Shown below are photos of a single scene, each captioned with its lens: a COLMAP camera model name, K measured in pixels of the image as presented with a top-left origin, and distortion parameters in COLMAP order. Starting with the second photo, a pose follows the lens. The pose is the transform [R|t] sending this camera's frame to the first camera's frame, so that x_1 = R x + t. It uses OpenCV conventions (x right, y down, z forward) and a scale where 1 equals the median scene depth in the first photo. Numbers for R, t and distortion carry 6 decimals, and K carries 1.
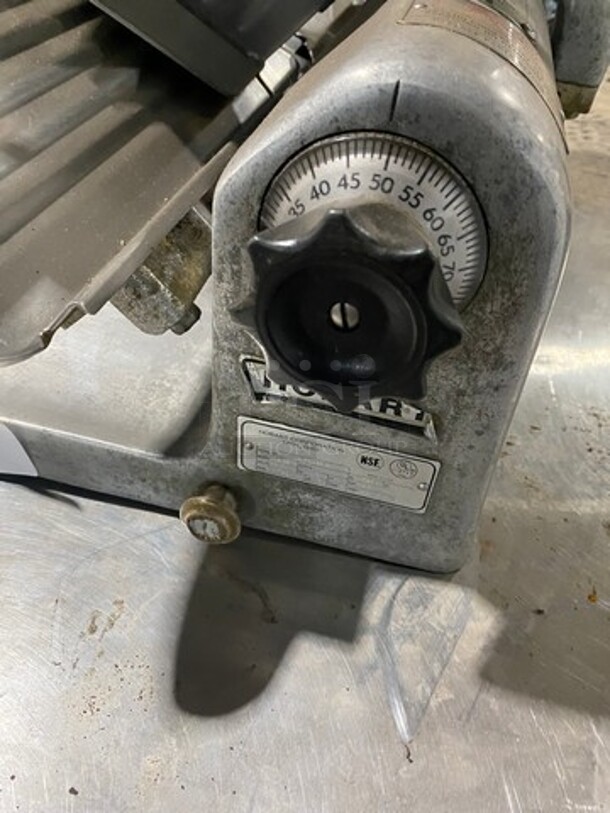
lens RADIAL K [[614.0, 0, 305.5], [0, 614.0, 401.4], [0, 0, 1]] dist [-0.002018, -0.010320]
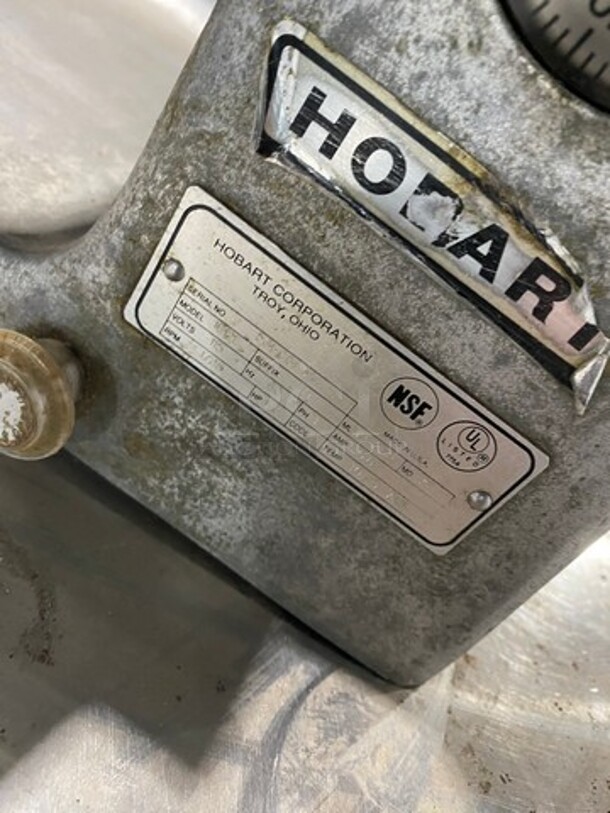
lens RADIAL K [[614.0, 0, 304.7], [0, 614.0, 414.2], [0, 0, 1]] dist [-0.002018, -0.010320]
pose [[0.877706, 0.431774, 0.207854, -0.055250], [-0.404760, 0.900181, -0.160760, 0.198647], [-0.256518, 0.056969, 0.964859, 0.529851]]
